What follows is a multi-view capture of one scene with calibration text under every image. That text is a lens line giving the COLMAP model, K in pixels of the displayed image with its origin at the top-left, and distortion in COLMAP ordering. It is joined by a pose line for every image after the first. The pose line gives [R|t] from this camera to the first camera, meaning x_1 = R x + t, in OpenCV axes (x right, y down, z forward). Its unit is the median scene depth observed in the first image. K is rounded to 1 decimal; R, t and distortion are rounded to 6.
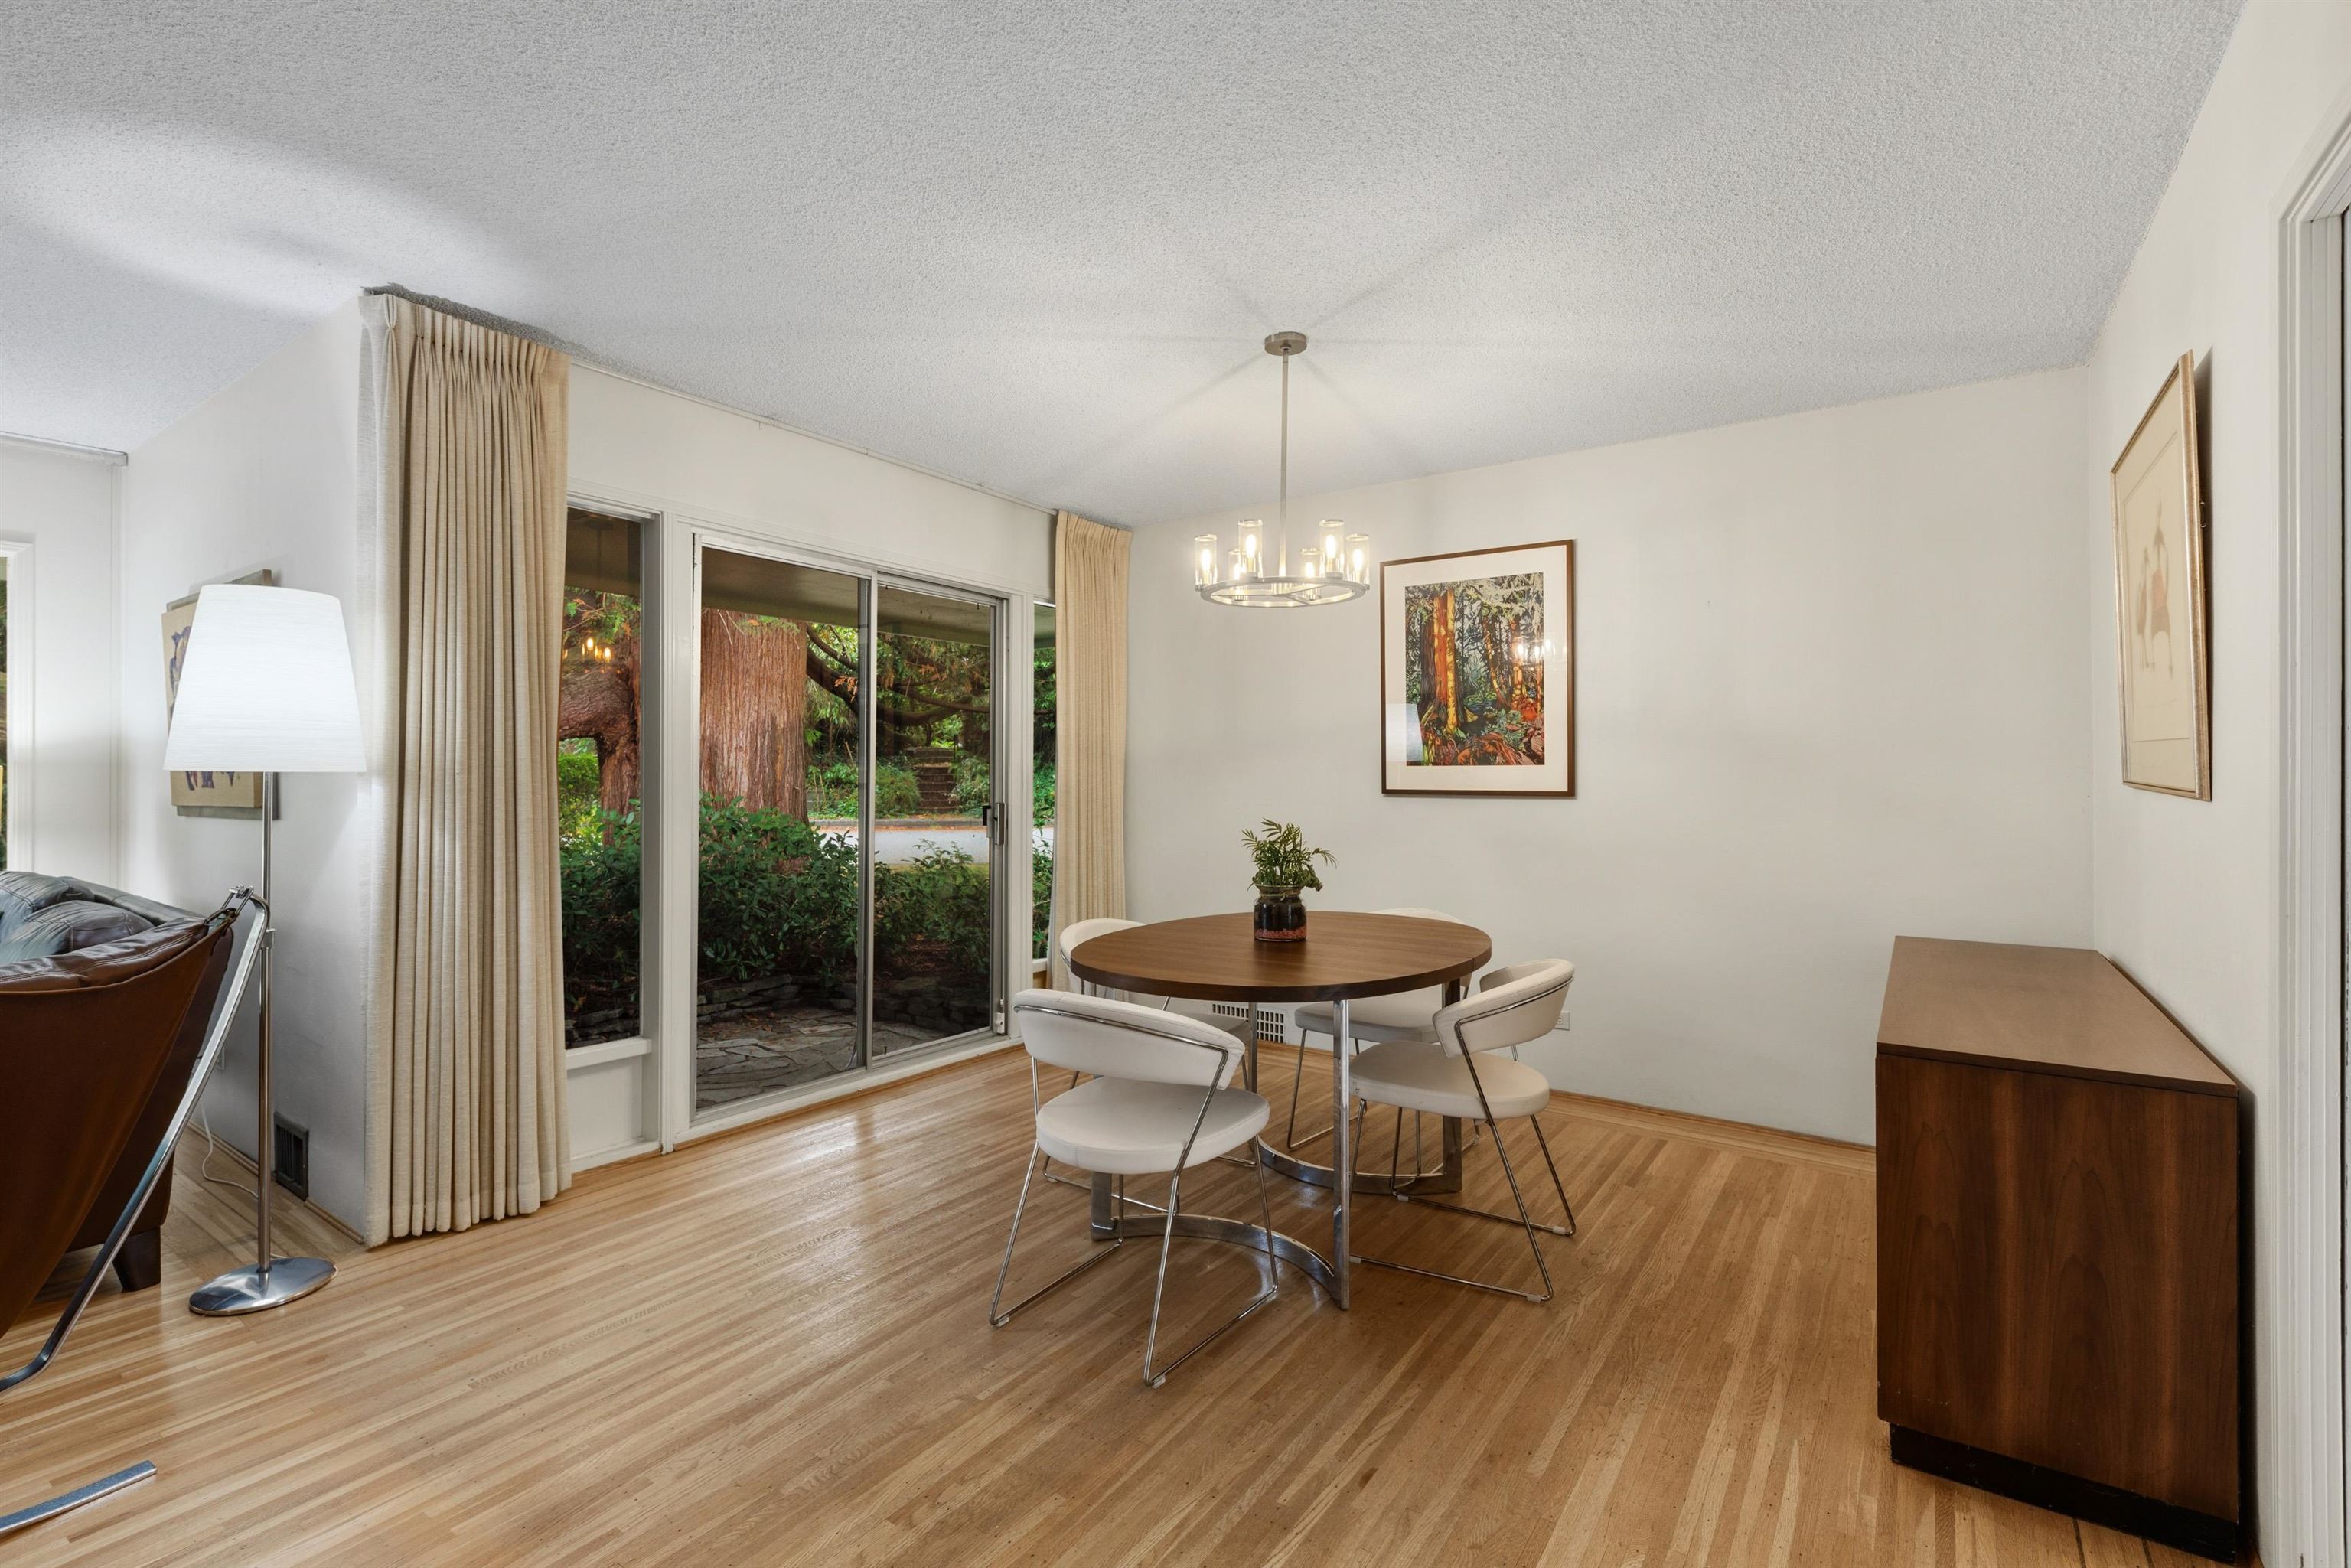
lens RADIAL K [[1058.1, 0, 1166.4], [0, 1058.1, 775.2], [0, 0, 1]] dist [0.026197, -0.015112]
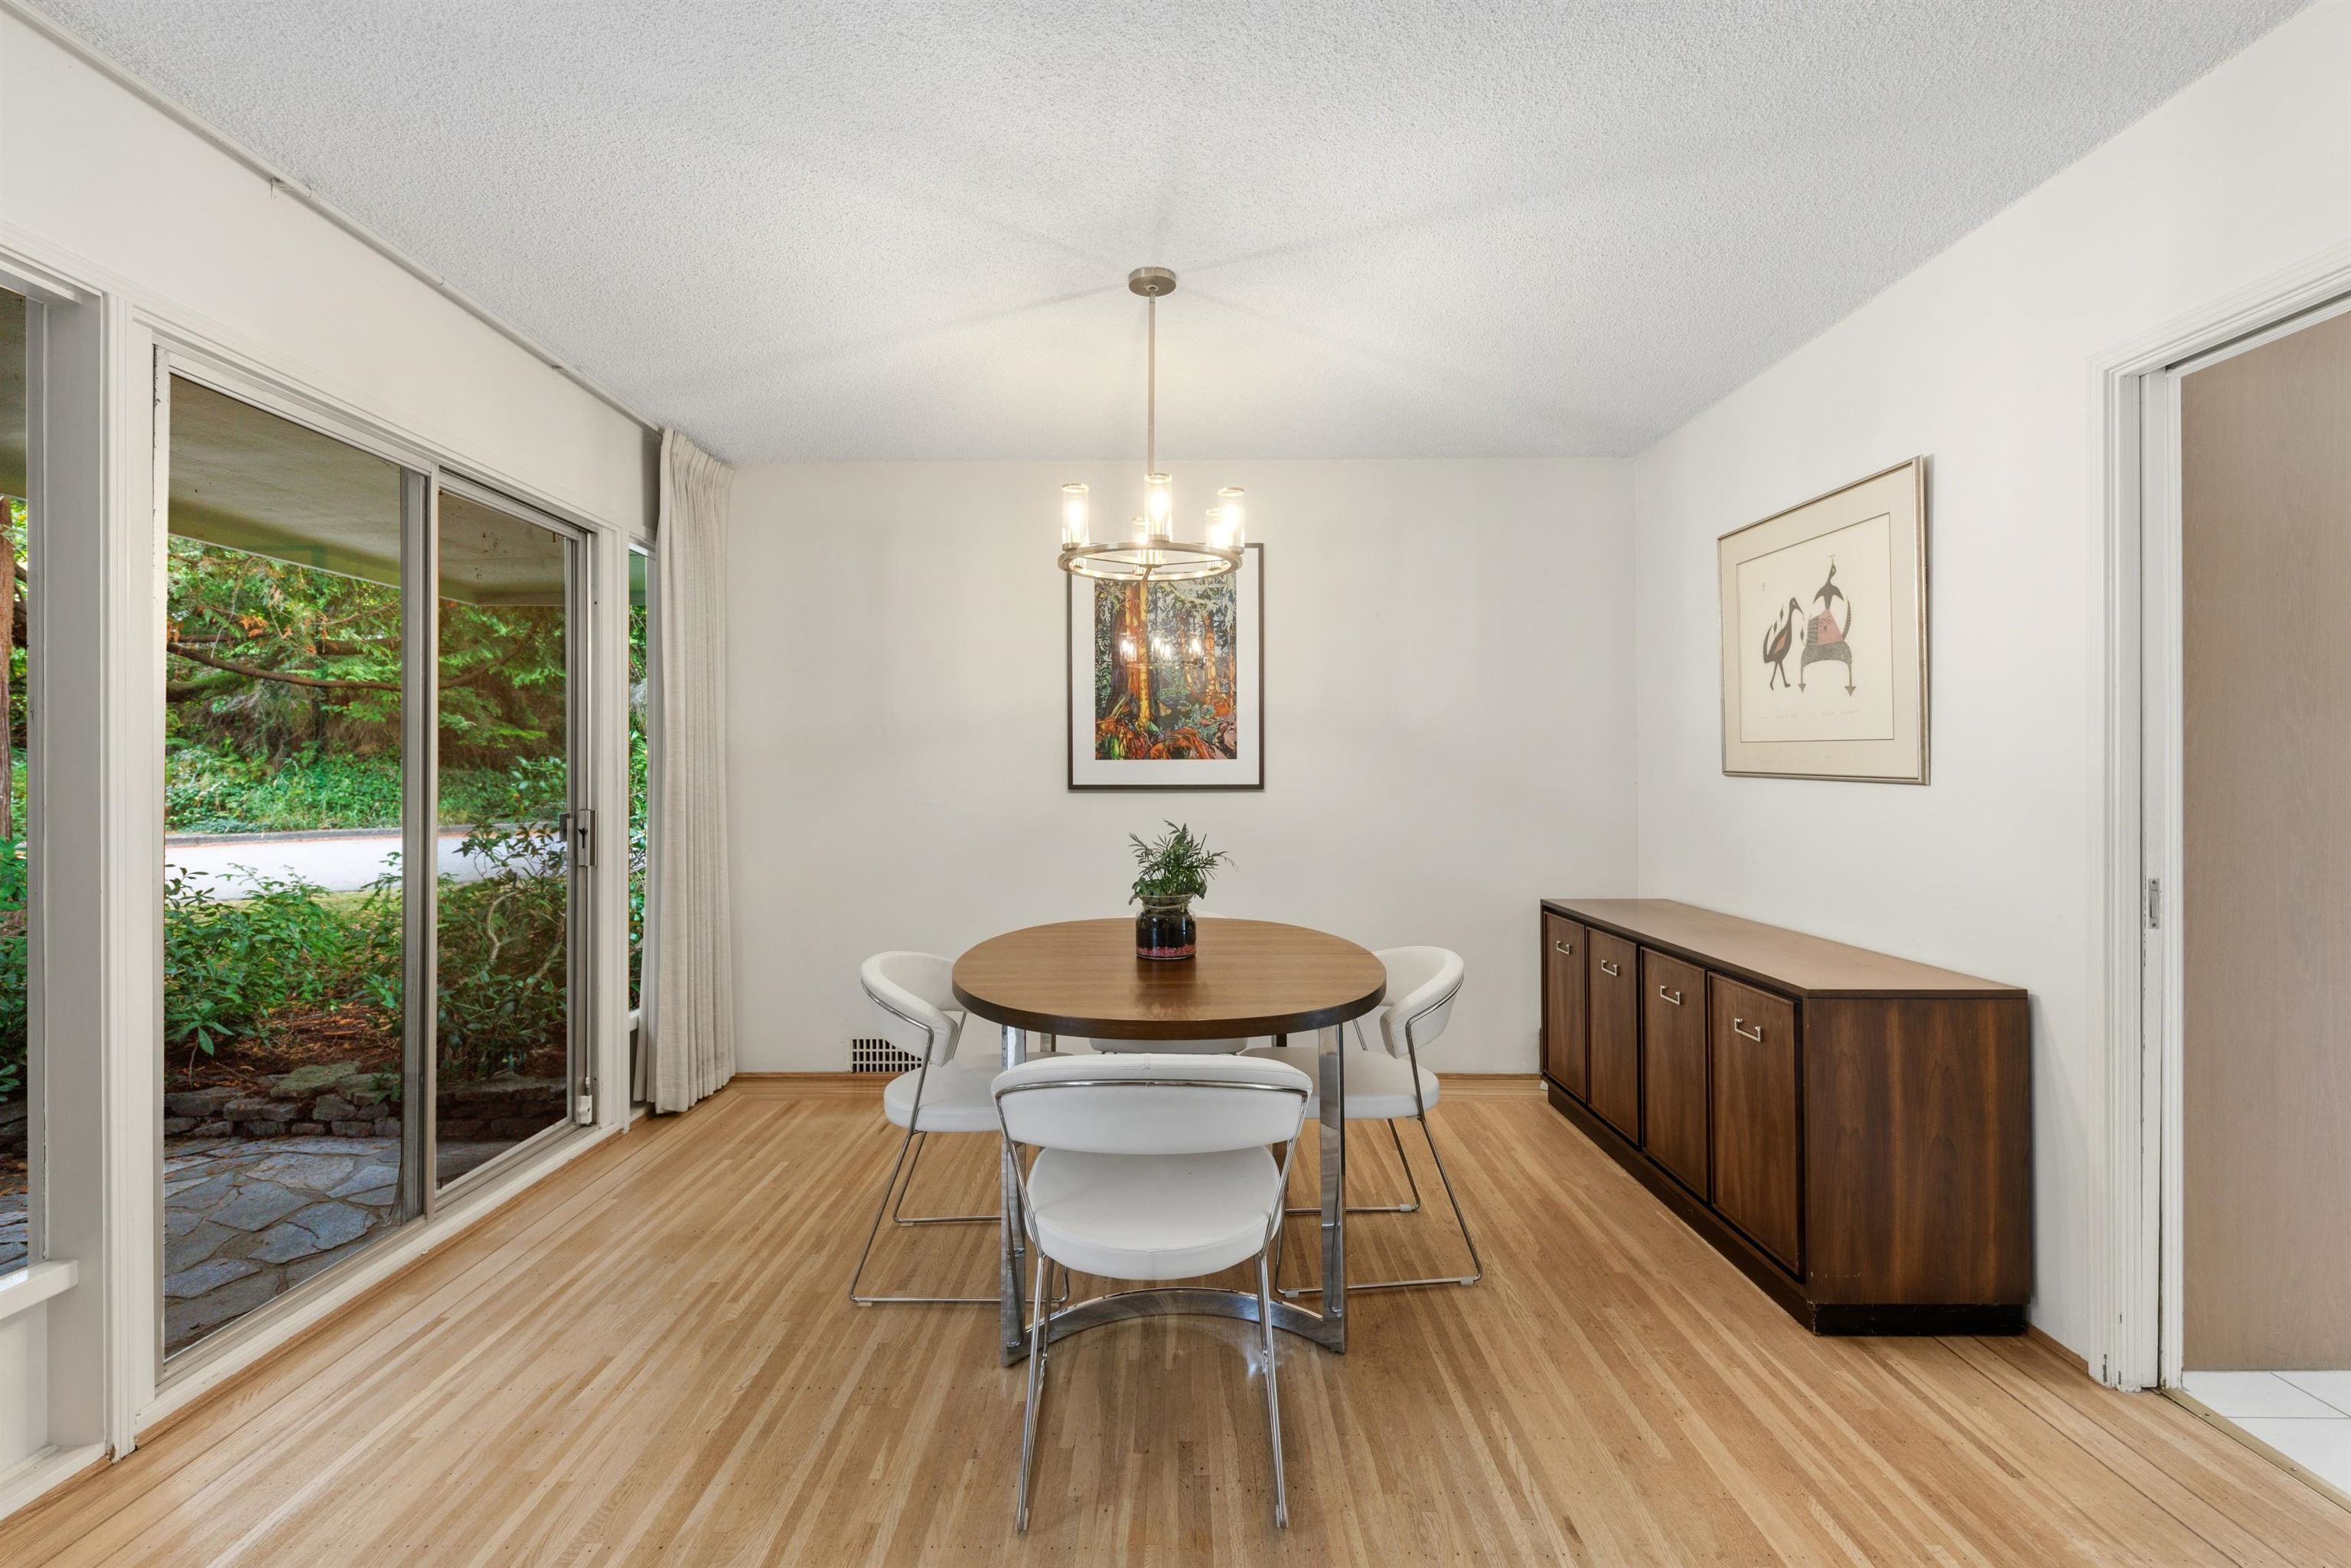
lens RADIAL K [[1043.8, 0, 1162.5], [0, 1043.8, 773.3], [0, 0, 1]] dist [0.016203, -0.008094]
pose [[0.823951, -0.005751, 0.566632, -0.348540], [0.004607, 0.999983, 0.003450, 0.000305], [-0.566642, -0.000233, 0.823964, 0.257629]]
